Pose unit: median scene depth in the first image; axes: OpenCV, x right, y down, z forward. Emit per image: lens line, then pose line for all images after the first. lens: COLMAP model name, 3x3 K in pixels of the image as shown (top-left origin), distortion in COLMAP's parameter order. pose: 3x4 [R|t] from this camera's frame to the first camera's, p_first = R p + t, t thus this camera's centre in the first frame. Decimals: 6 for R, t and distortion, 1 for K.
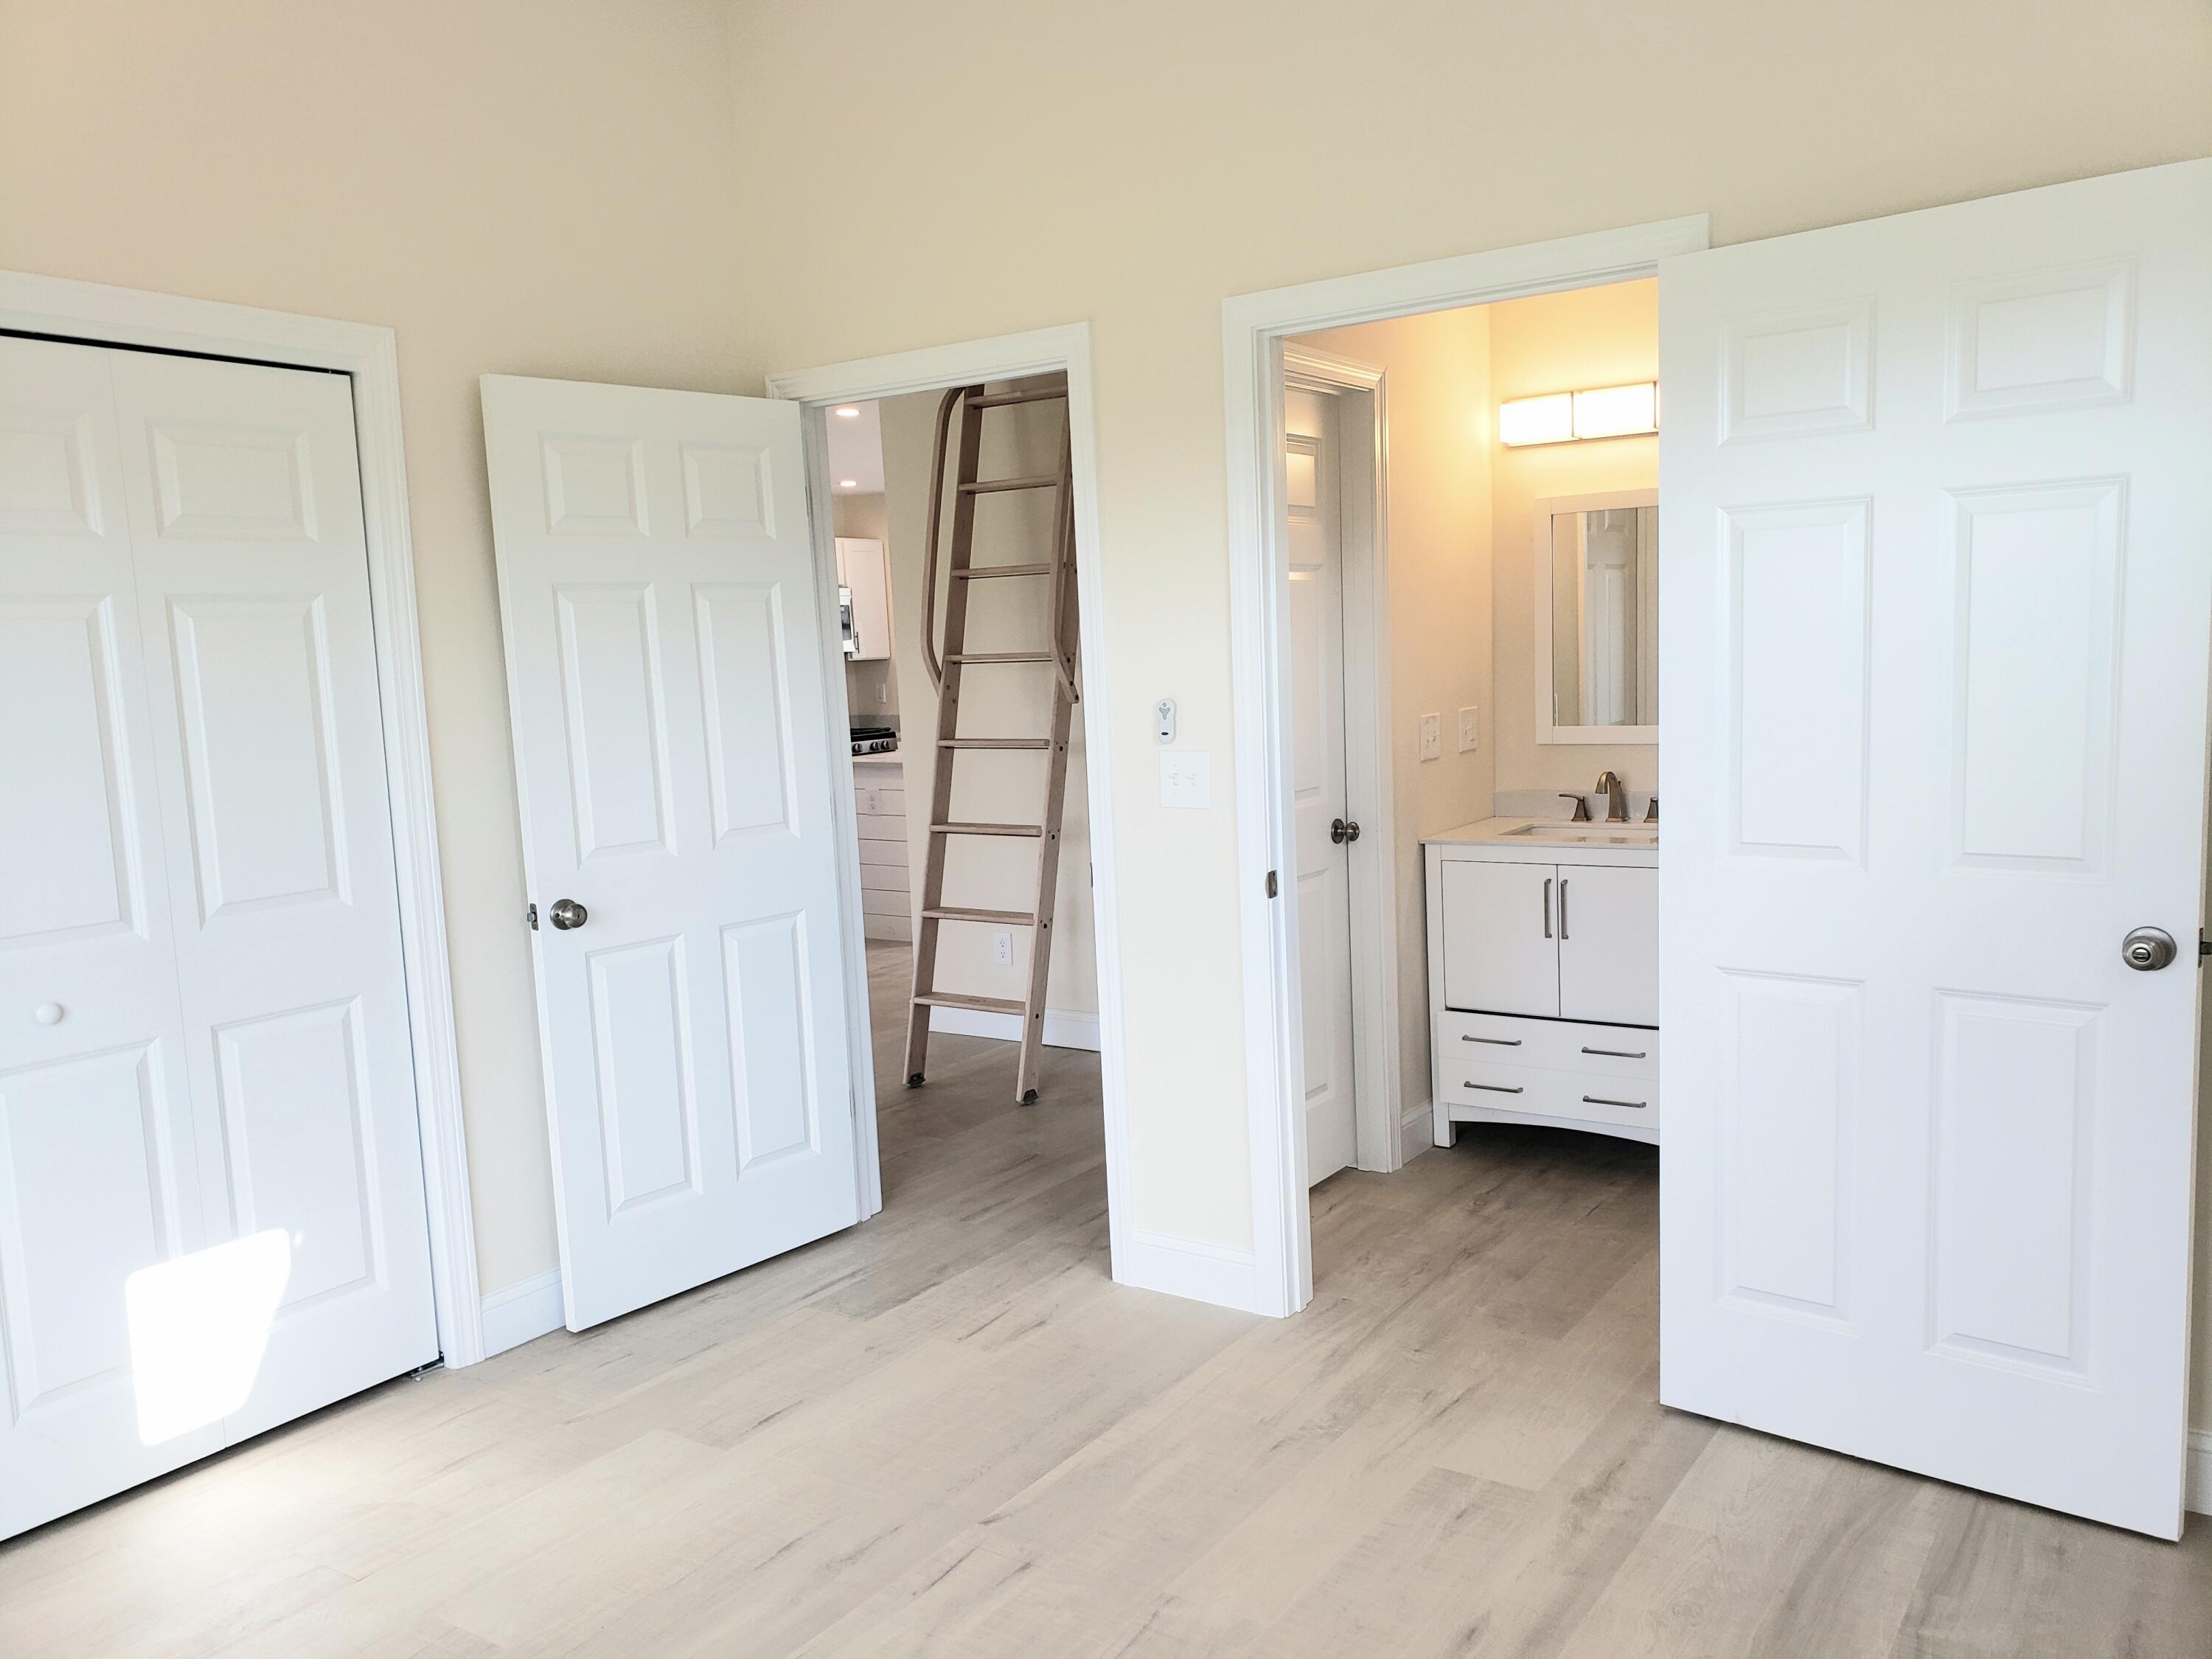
lens RADIAL K [[1727.5, 0, 1106.0], [0, 1727.5, 829.5], [0, 0, 1]] dist [-0.001197, -0.003110]
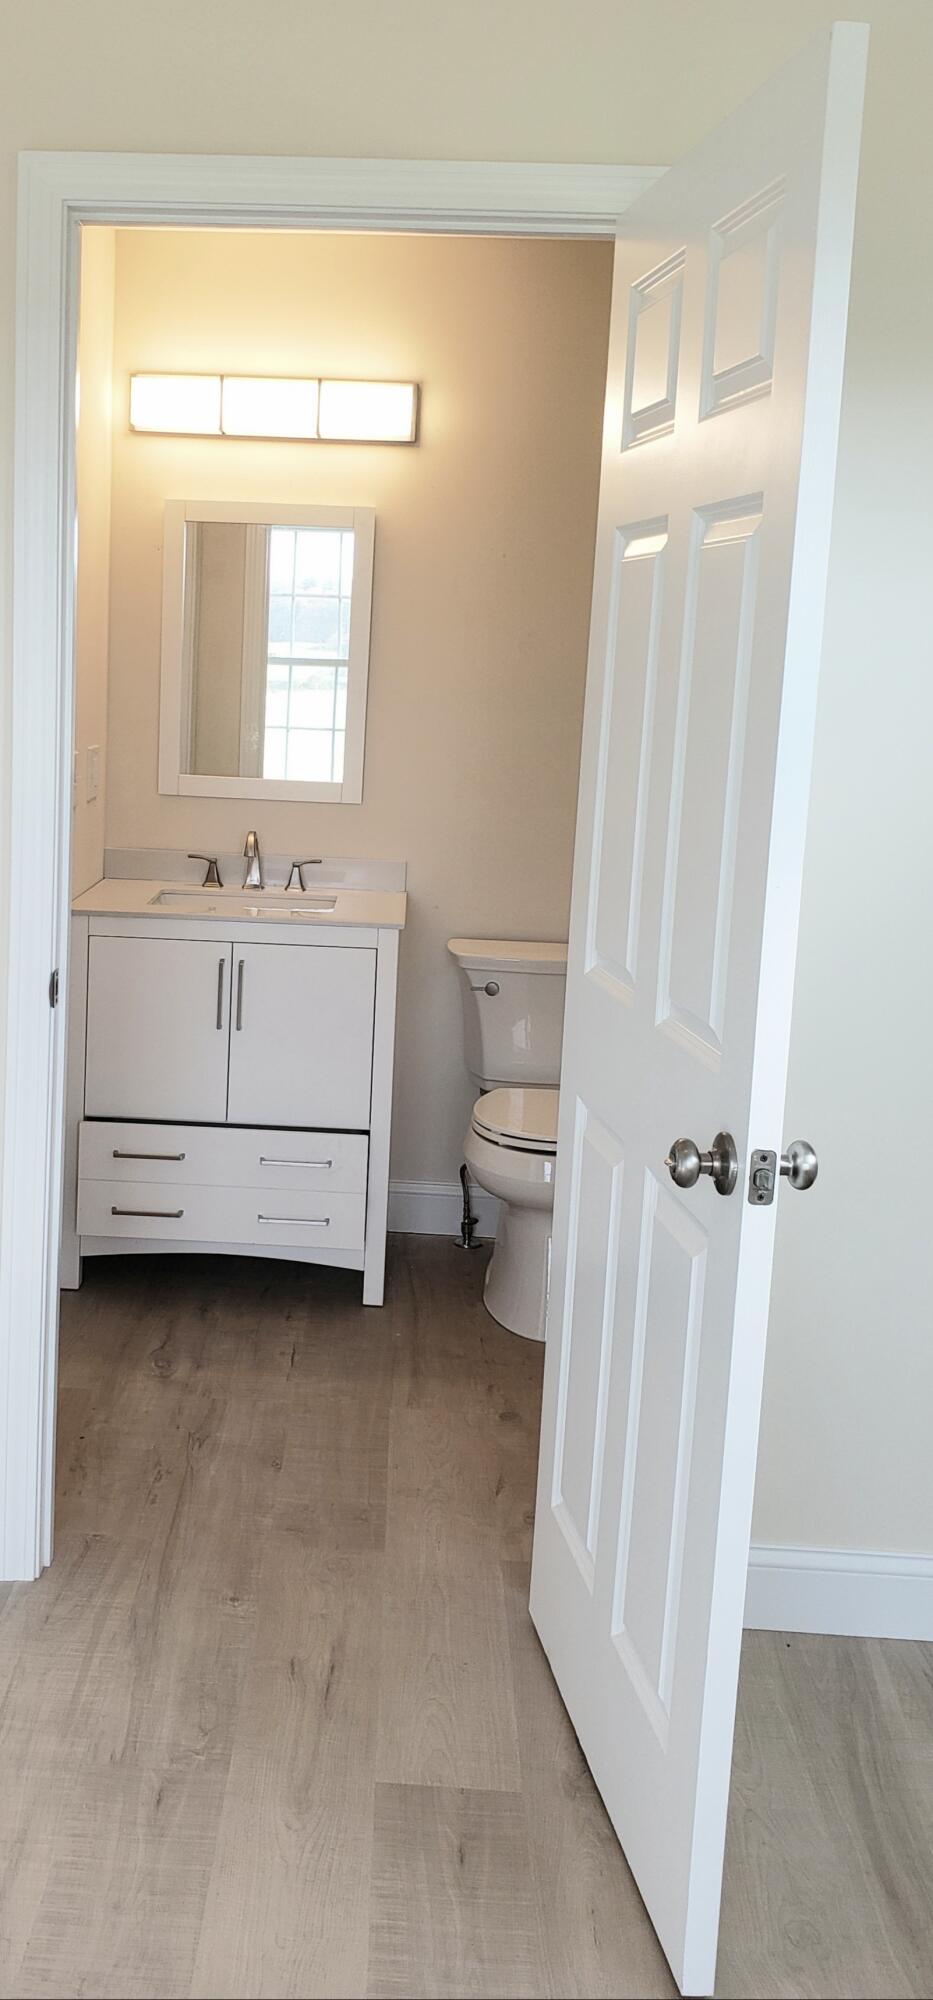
lens RADIAL K [[1876.1, 0, 467.6], [0, 1876.1, 913.2], [0, 0, 1]] dist [0.116663, -0.274263]
pose [[0.852560, 0.011239, 0.522508, -0.153634], [-0.023499, 0.999582, 0.016842, -0.015386], [-0.522101, -0.026637, 0.852468, 0.214843]]
